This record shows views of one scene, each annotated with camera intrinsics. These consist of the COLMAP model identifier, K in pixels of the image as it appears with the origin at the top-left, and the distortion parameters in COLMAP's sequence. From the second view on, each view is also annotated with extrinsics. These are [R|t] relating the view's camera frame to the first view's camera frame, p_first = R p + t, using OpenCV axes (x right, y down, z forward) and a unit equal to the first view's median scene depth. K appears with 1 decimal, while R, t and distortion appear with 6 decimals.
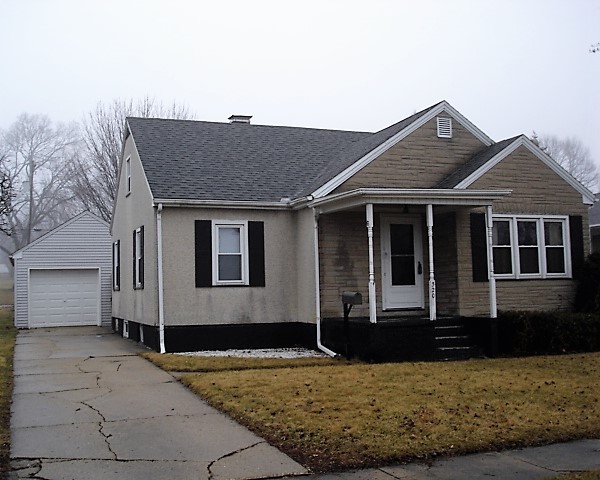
lens RADIAL K [[708.4, 0, 279.4], [0, 708.4, 250.2], [0, 0, 1]] dist [-0.075387, -0.011583]
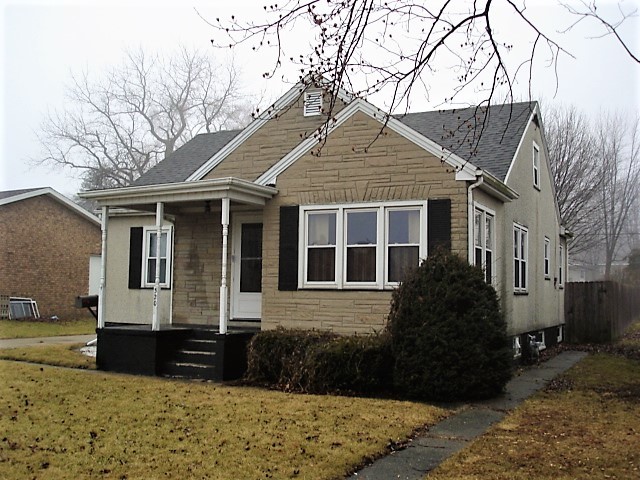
lens RADIAL K [[717.5, 0, 320.0], [0, 717.5, 240.0], [0, 0, 1]] dist [-0.075889, 0.003532]
pose [[0.697337, -0.023858, -0.716347, 0.873886], [0.010658, 0.999681, -0.022919, 0.005649], [0.716664, 0.008347, 0.697368, 0.438080]]
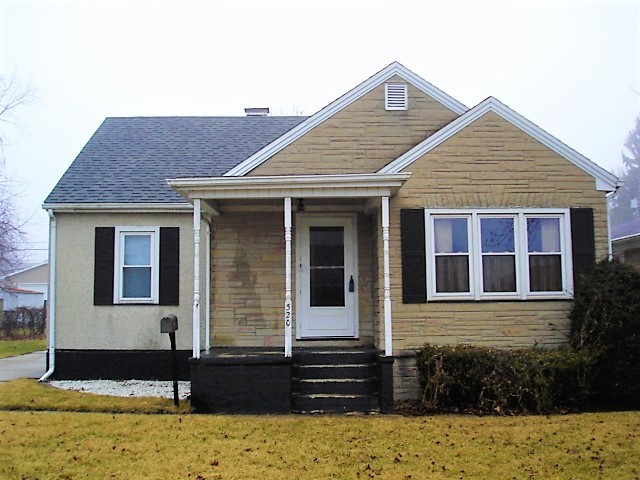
lens RADIAL K [[717.5, 0, 320.0], [0, 717.5, 240.0], [0, 0, 1]] dist [-0.075889, 0.003532]
pose [[0.948062, -0.016410, -0.317661, 0.414299], [0.006460, 0.999456, -0.032352, 0.002860], [0.318019, 0.028619, 0.947652, 0.264485]]
